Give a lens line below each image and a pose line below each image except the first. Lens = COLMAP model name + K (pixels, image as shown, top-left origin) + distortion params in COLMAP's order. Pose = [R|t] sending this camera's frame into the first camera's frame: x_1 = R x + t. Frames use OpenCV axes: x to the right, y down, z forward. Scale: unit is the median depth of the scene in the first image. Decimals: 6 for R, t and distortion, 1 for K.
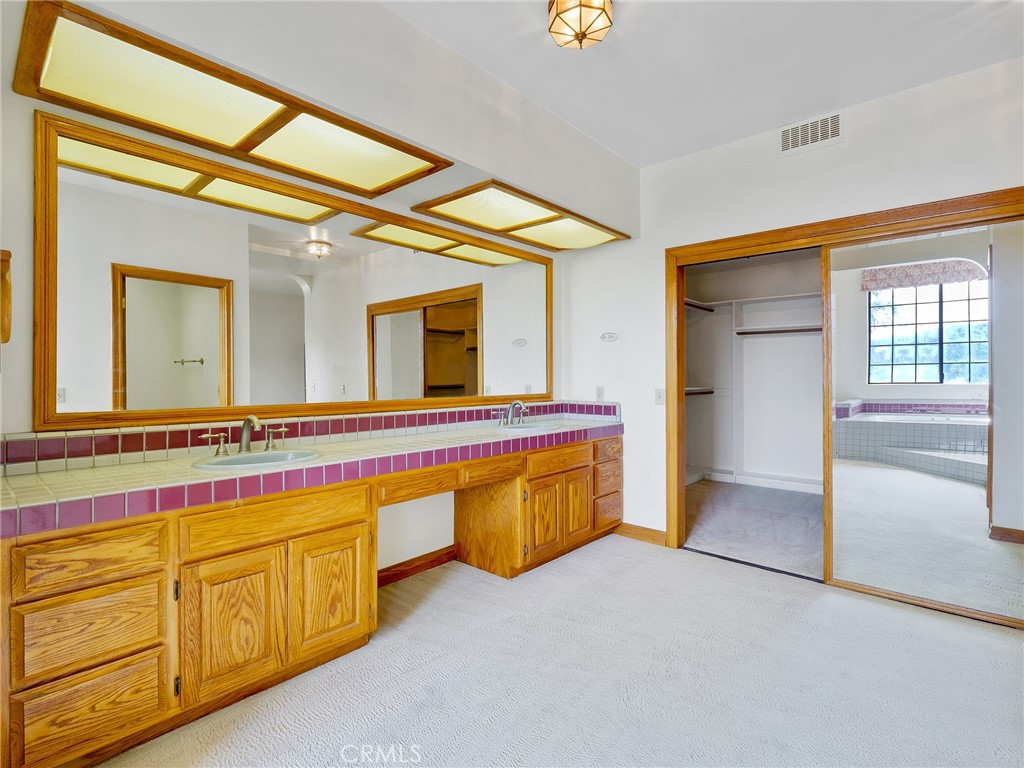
lens RADIAL K [[502.1, 0, 506.9], [0, 502.1, 376.7], [0, 0, 1]] dist [-0.027226, 0.000192]
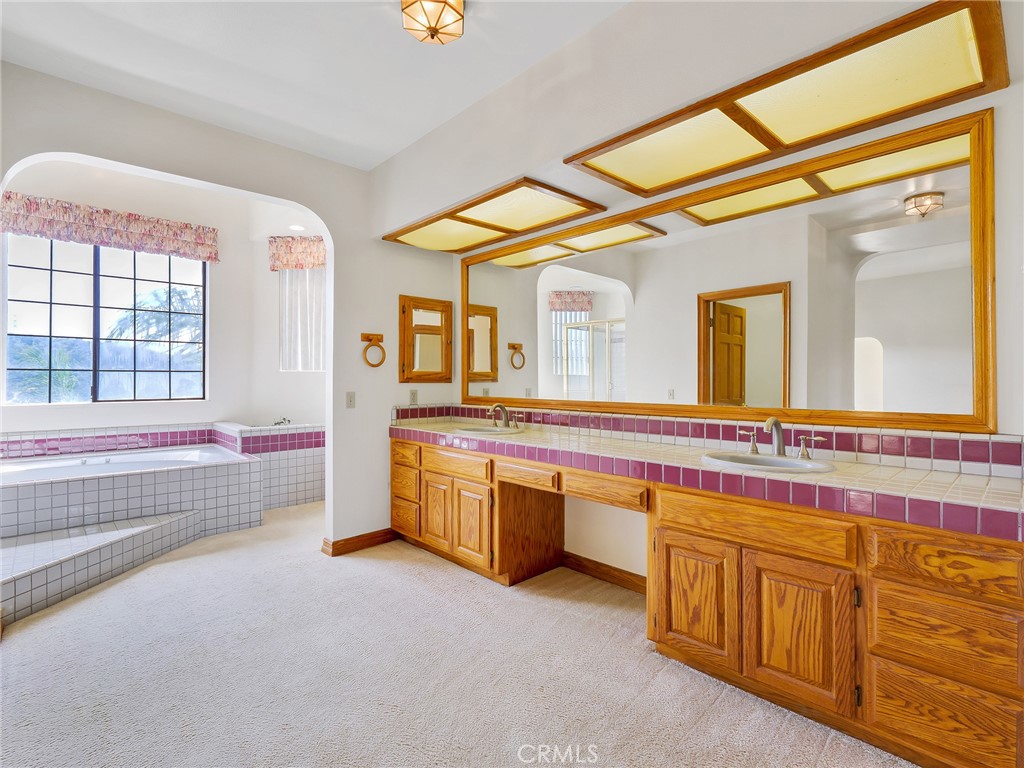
lens RADIAL K [[501.7, 0, 512.0], [0, 501.7, 384.0], [0, 0, 1]] dist [-0.000054, -0.000444]
pose [[-0.093235, 0.009751, -0.995596, 0.686053], [0.002867, 0.999951, 0.009525, 0.000005], [0.995640, -0.001967, -0.093258, 0.769804]]
